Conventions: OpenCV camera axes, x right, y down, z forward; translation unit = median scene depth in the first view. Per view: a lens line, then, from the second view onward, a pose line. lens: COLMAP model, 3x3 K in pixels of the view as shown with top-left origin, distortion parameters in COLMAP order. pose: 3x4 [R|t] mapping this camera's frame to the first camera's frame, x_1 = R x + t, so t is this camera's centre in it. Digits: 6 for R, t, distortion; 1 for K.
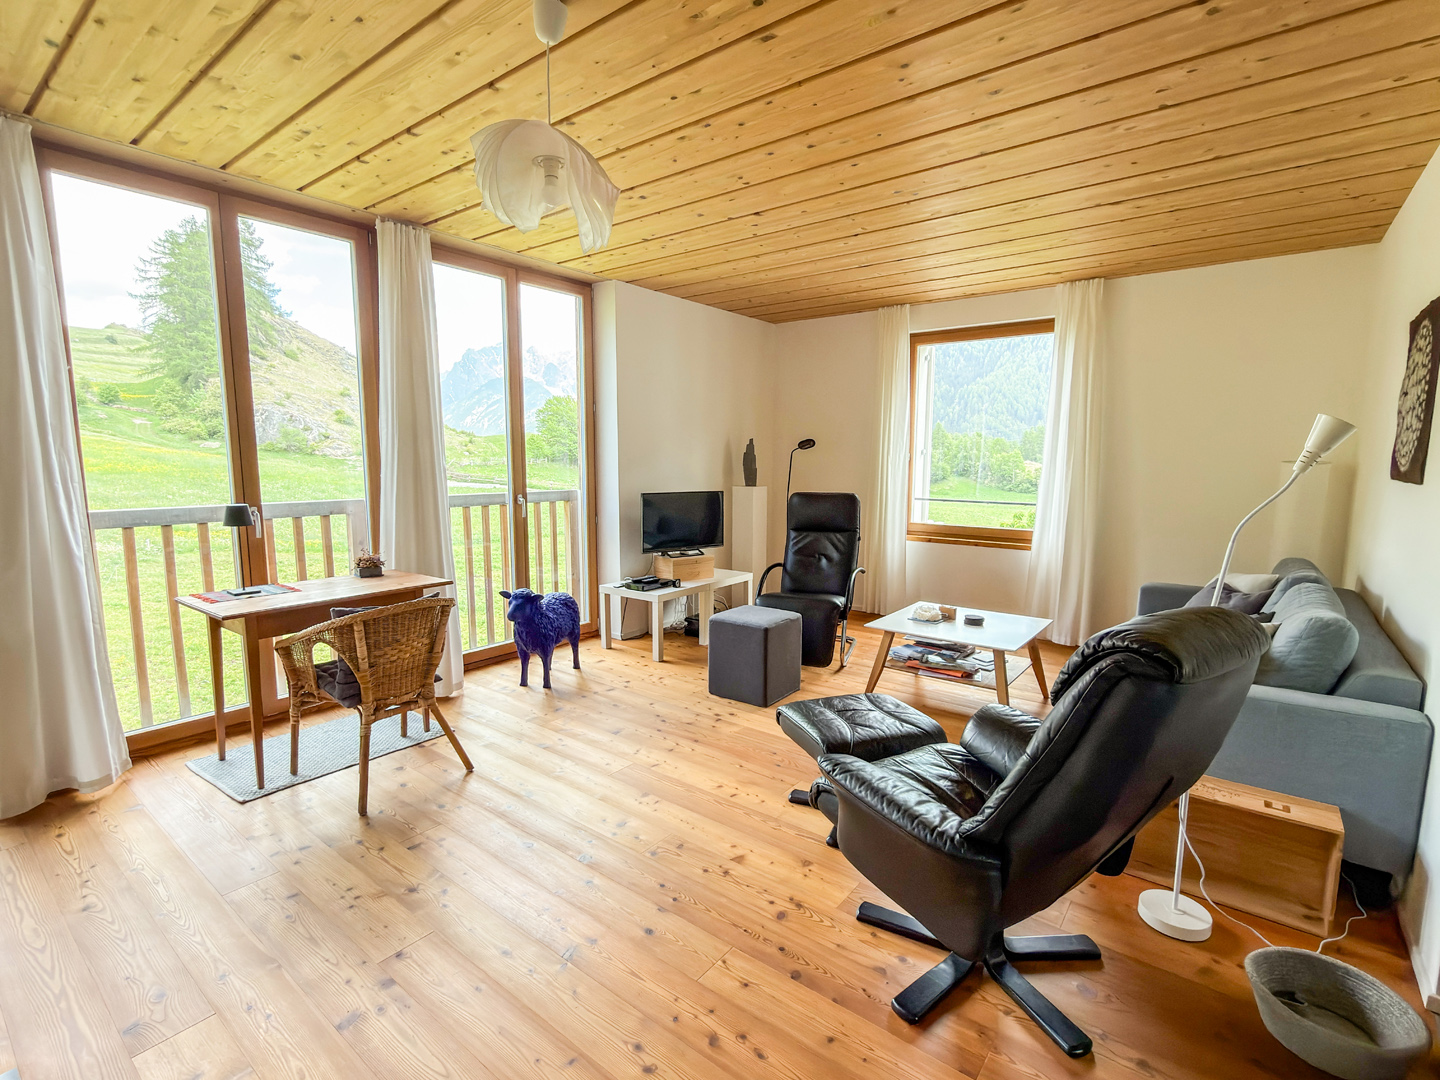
lens RADIAL K [[680.6, 0, 715.0], [0, 680.6, 552.6], [0, 0, 1]] dist [-0.002442, -0.000153]
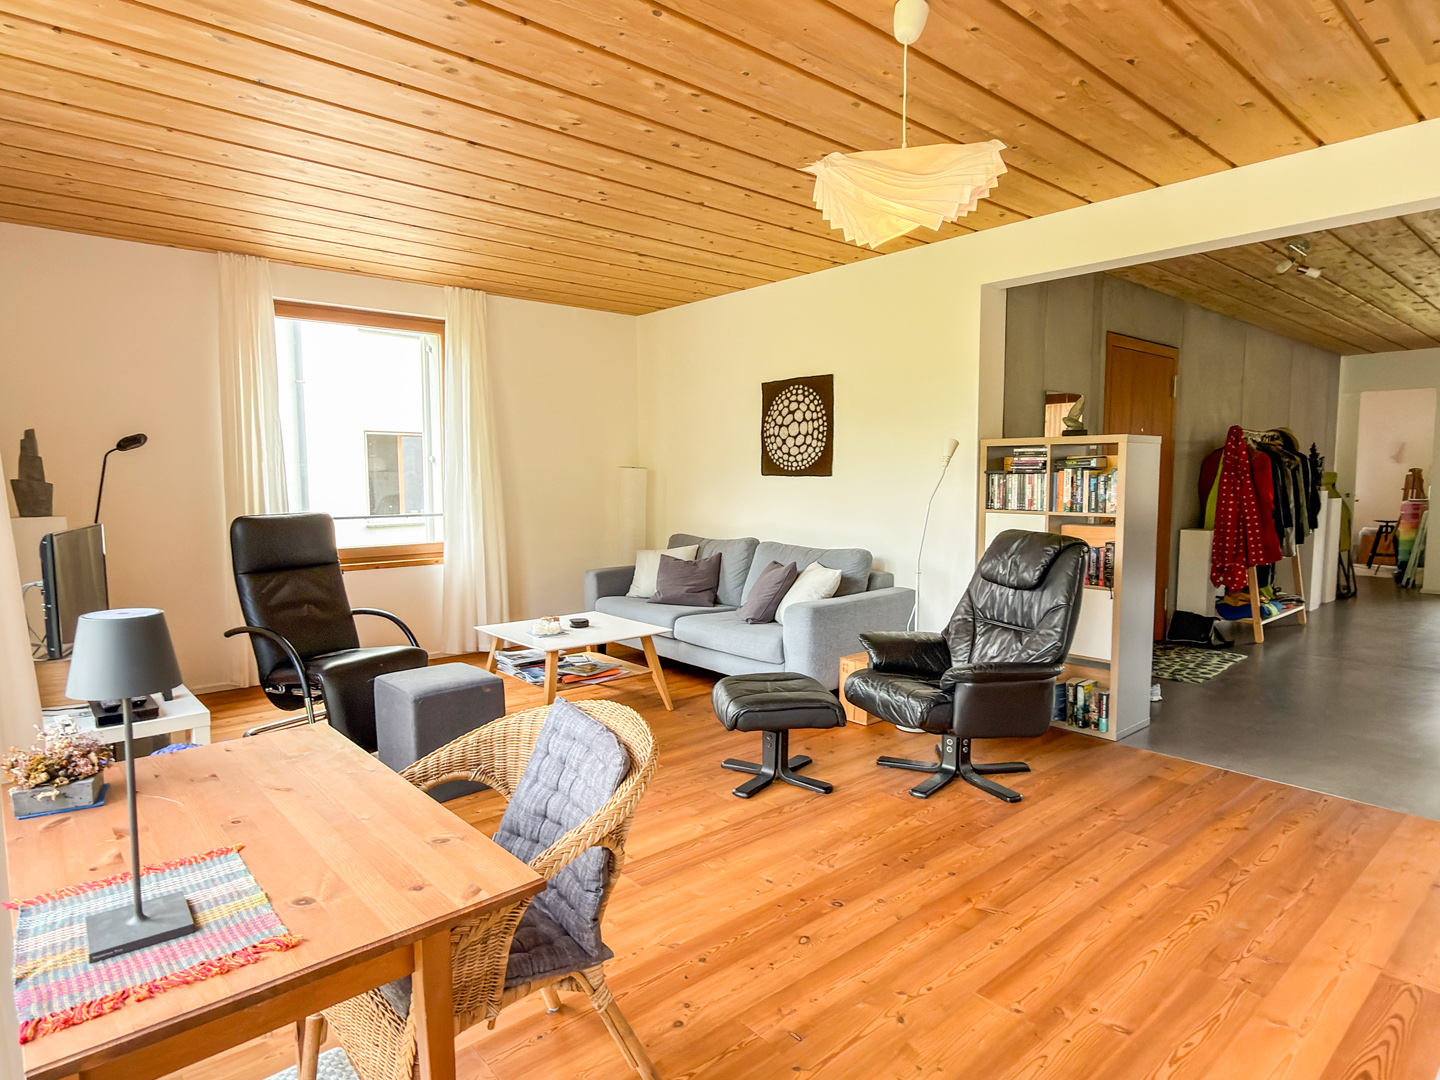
lens RADIAL K [[816.3, 0, 717.4], [0, 816.3, 541.6], [0, 0, 1]] dist [0.003337, 0.001127]
pose [[0.195711, -0.088382, 0.976671, -0.570745], [0.141073, 0.988109, 0.061148, -0.049691], [-0.970461, 0.125815, 0.205852, 0.415964]]
